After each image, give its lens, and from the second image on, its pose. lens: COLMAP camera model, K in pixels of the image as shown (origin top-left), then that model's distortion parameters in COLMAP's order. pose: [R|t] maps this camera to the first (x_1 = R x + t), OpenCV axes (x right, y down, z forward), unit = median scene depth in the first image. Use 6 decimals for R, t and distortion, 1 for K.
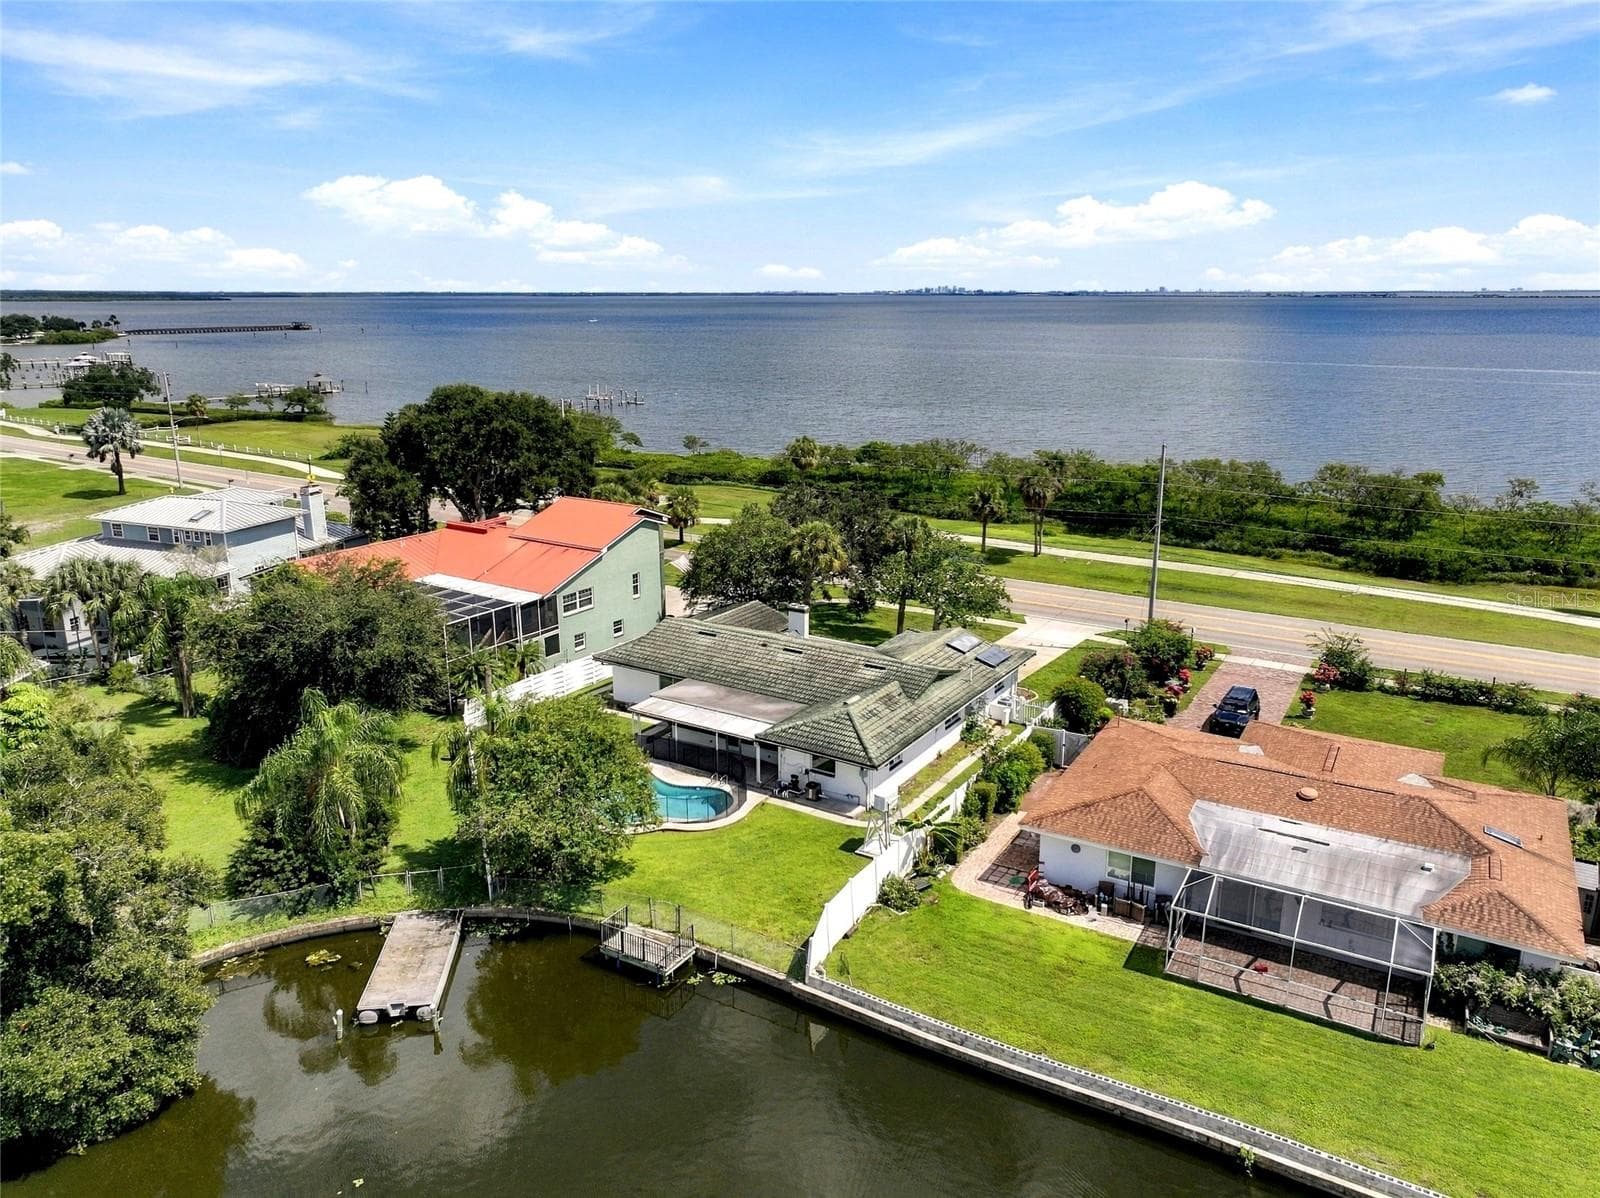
lens RADIAL K [[1120.8, 0, 801.9], [0, 1120.8, 598.8], [0, 0, 1]] dist [0.006730, 0.002168]
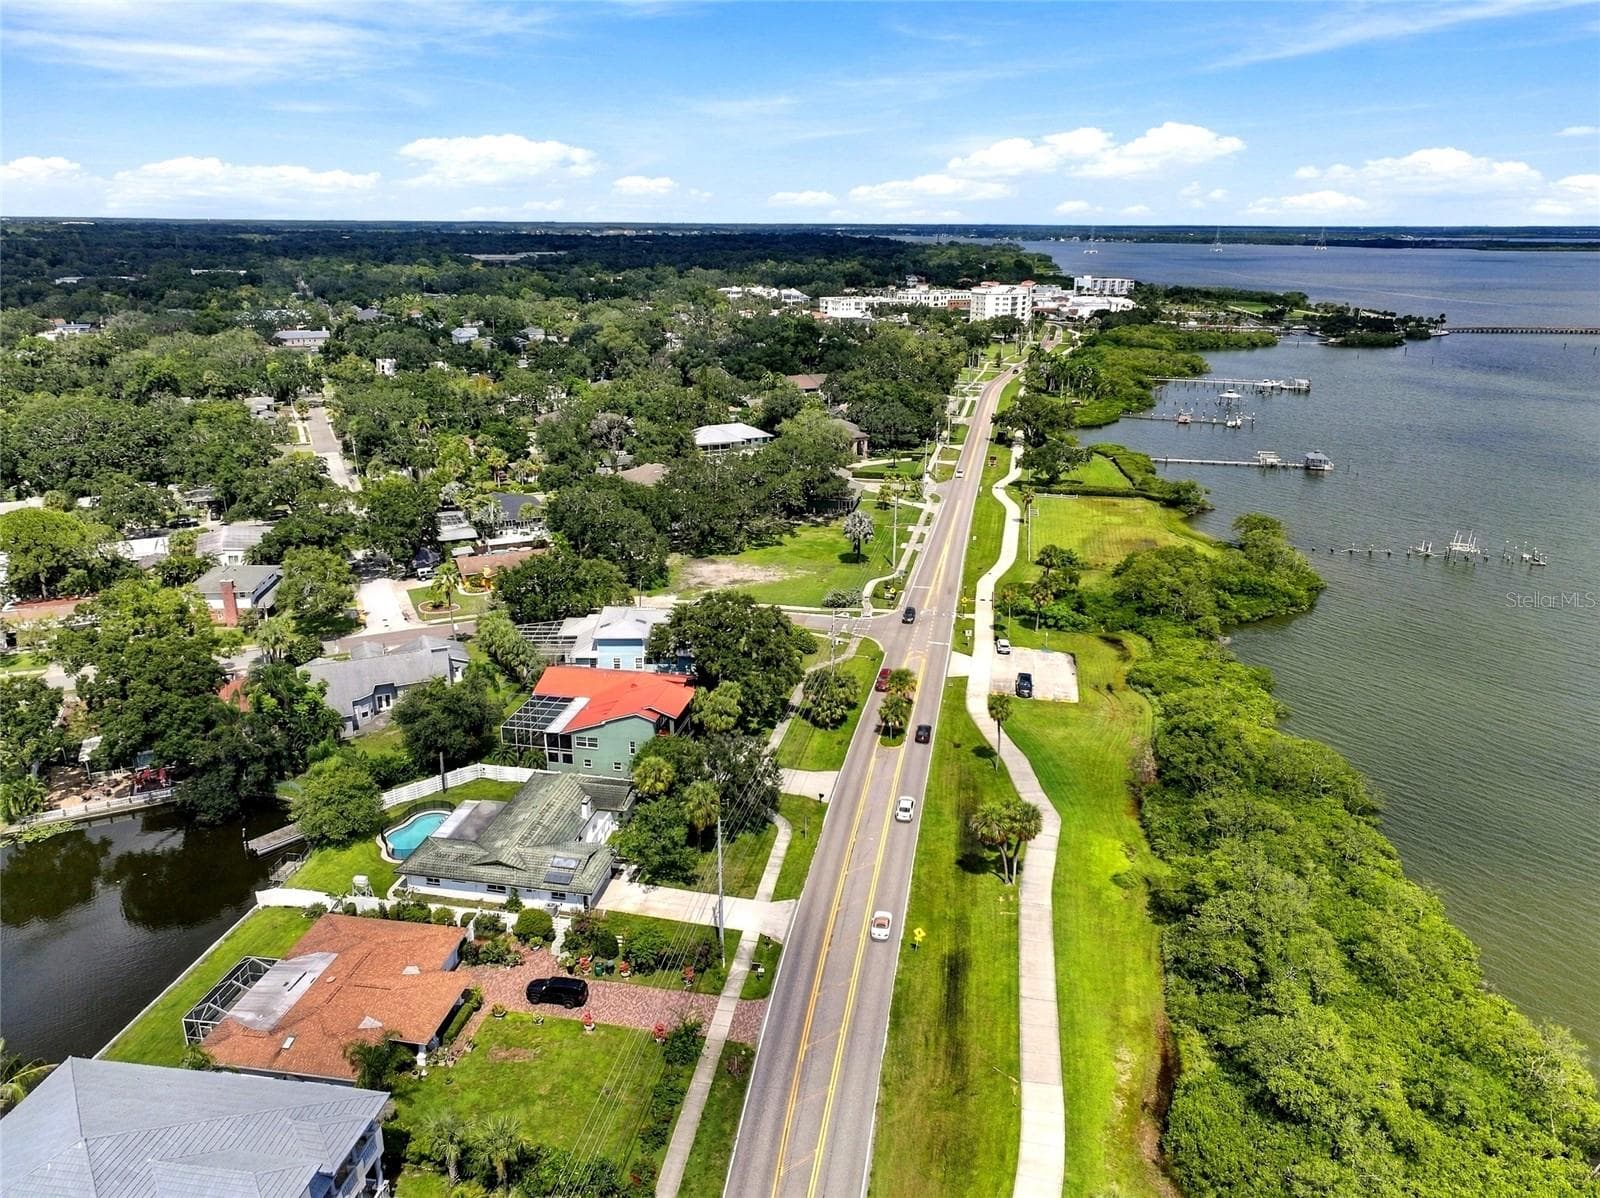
lens RADIAL K [[1100.4, 0, 794.0], [0, 1100.4, 639.9], [0, 0, 1]] dist [0.002895, -0.000938]
pose [[0.367853, 0.329964, -0.869372, 1.849562], [-0.247024, 0.936008, 0.250733, -0.891863], [0.896473, 0.122523, 0.425822, 0.680538]]
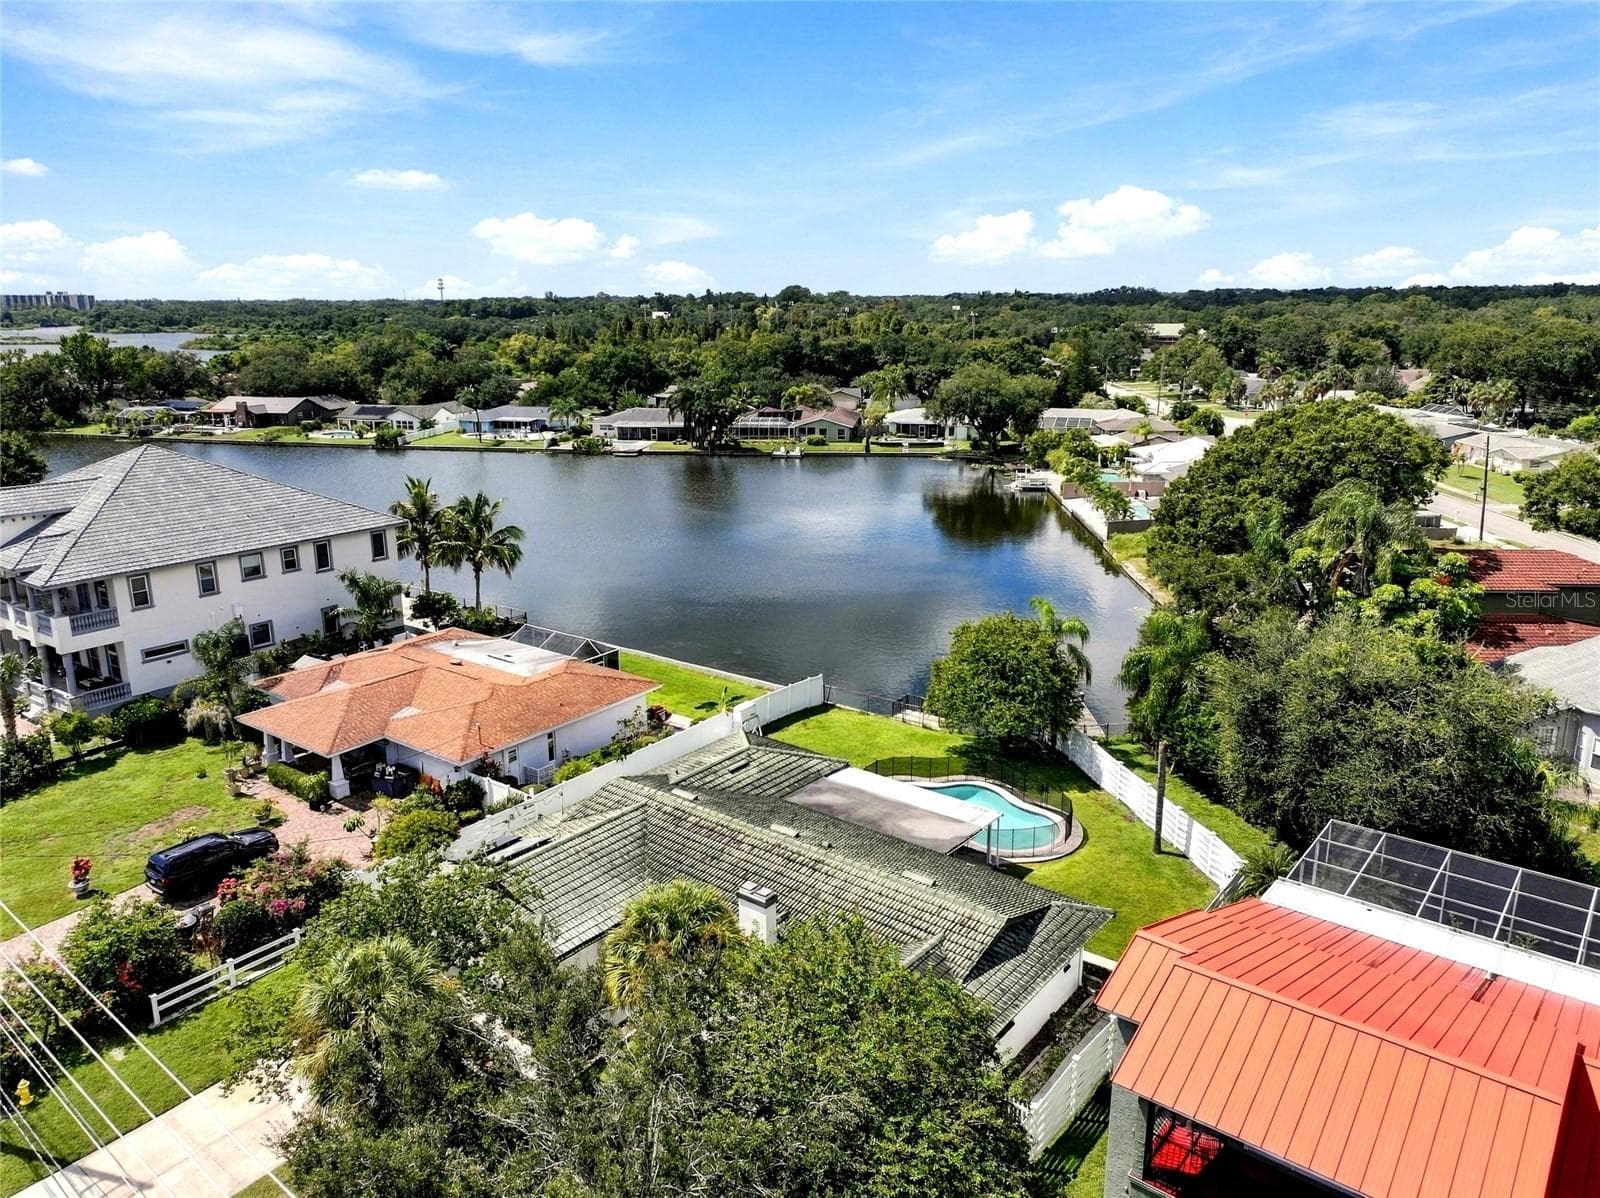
lens RADIAL K [[1120.8, 0, 801.9], [0, 1120.8, 598.8], [0, 0, 1]] dist [0.006730, 0.002168]
pose [[-0.994654, -0.020533, 0.101204, -0.093263], [0.032977, 0.865562, 0.499715, -0.472435], [-0.097859, 0.500381, -0.860257, 1.732126]]
